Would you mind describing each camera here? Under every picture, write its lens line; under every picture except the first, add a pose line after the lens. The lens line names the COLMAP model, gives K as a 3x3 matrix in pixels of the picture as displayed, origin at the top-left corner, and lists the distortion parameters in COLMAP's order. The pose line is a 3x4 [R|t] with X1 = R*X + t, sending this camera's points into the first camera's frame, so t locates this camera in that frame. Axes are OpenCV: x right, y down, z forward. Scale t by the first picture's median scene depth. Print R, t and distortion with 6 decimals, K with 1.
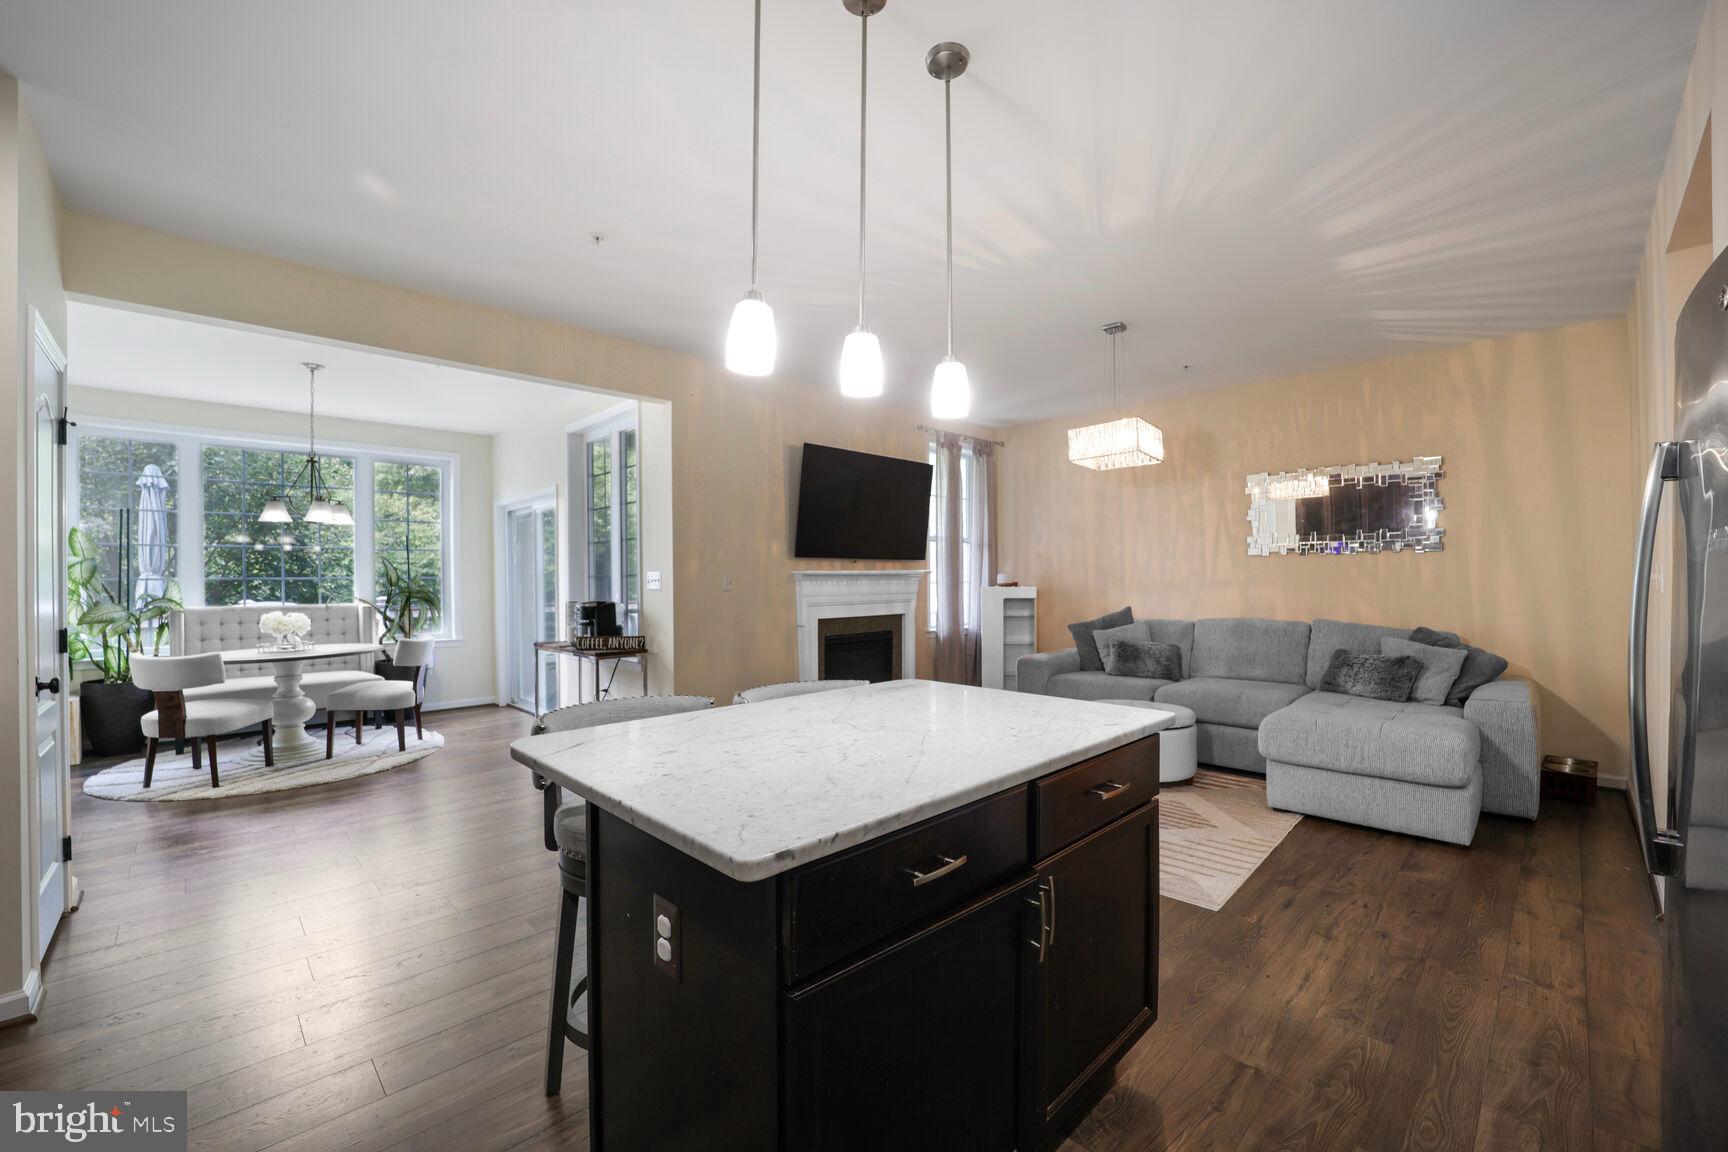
lens RADIAL K [[707.8, 0, 862.2], [0, 707.8, 575.6], [0, 0, 1]] dist [-0.021178, -0.000208]
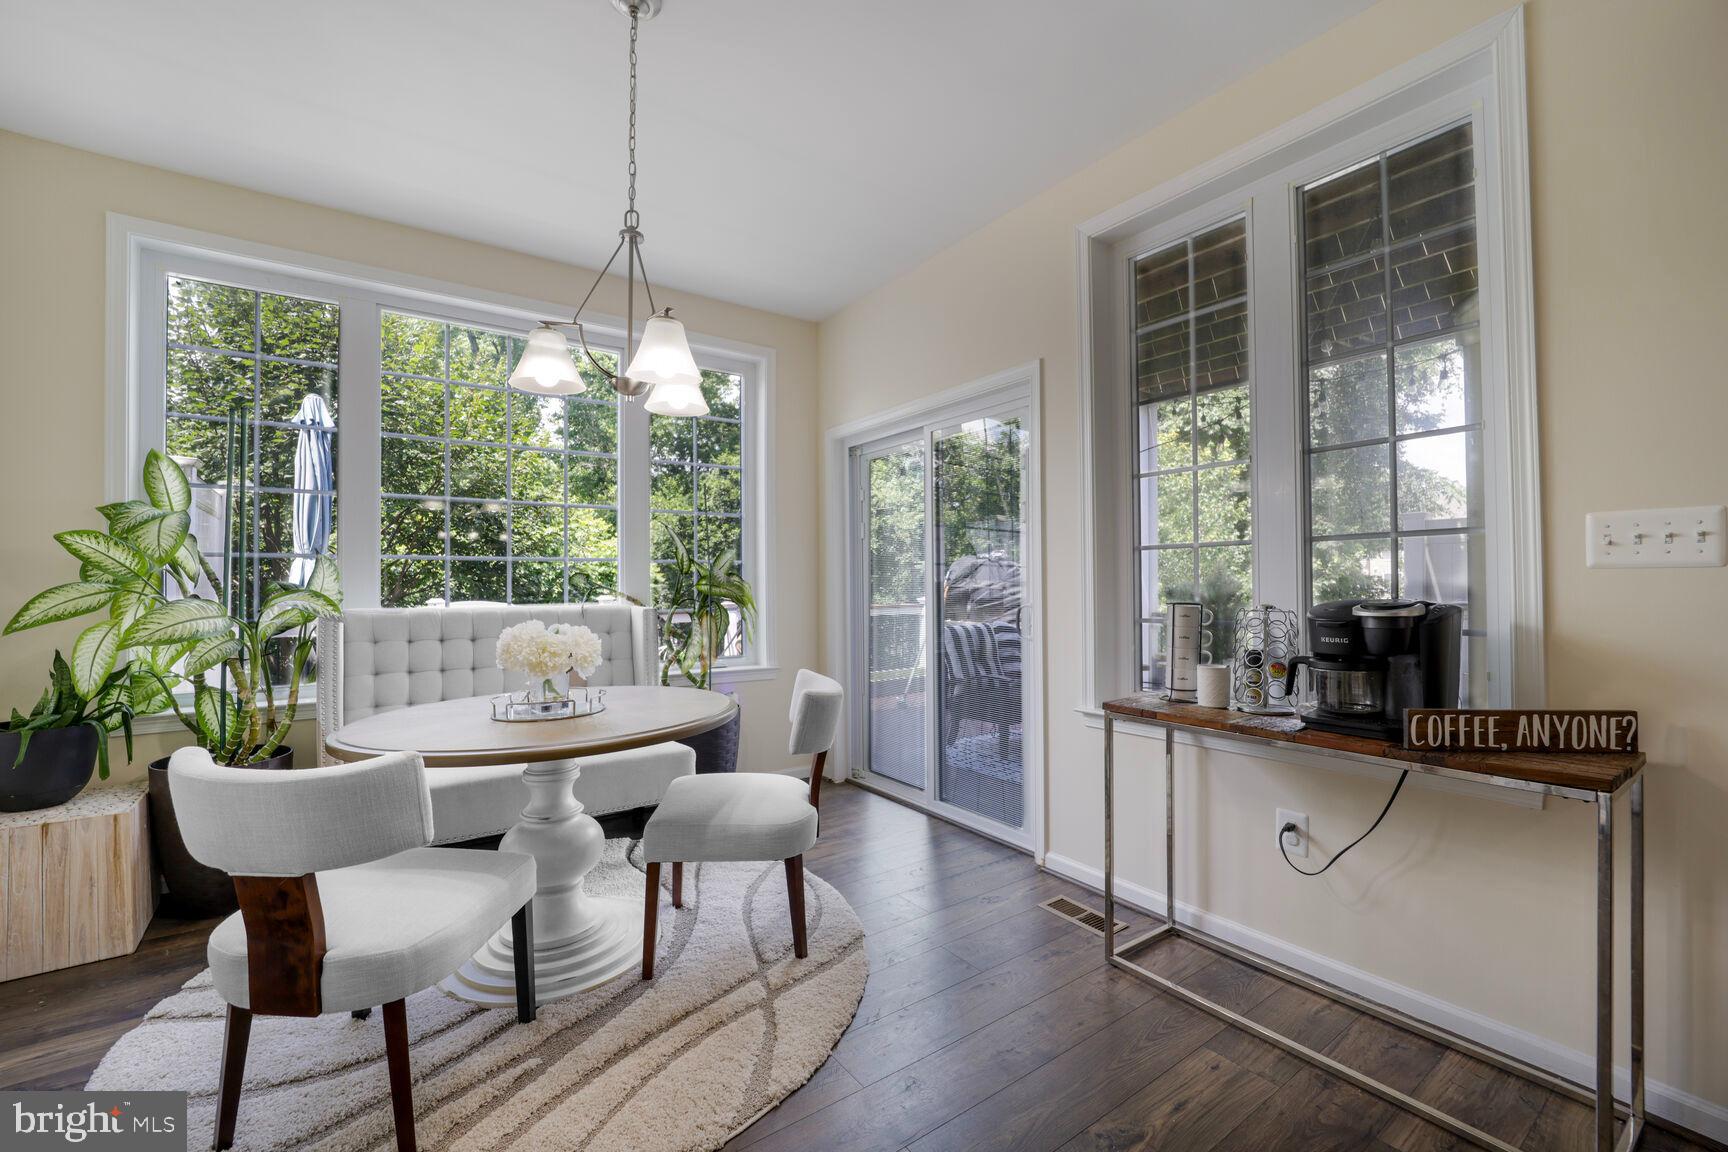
lens RADIAL K [[707.8, 0, 857.0], [0, 707.8, 572.5], [0, 0, 1]] dist [-0.021178, -0.000208]
pose [[0.986782, -0.000475, -0.162054, -0.522445], [-0.001695, 0.999911, -0.013255, 0.025049], [0.162046, 0.013354, 0.986693, 0.552534]]
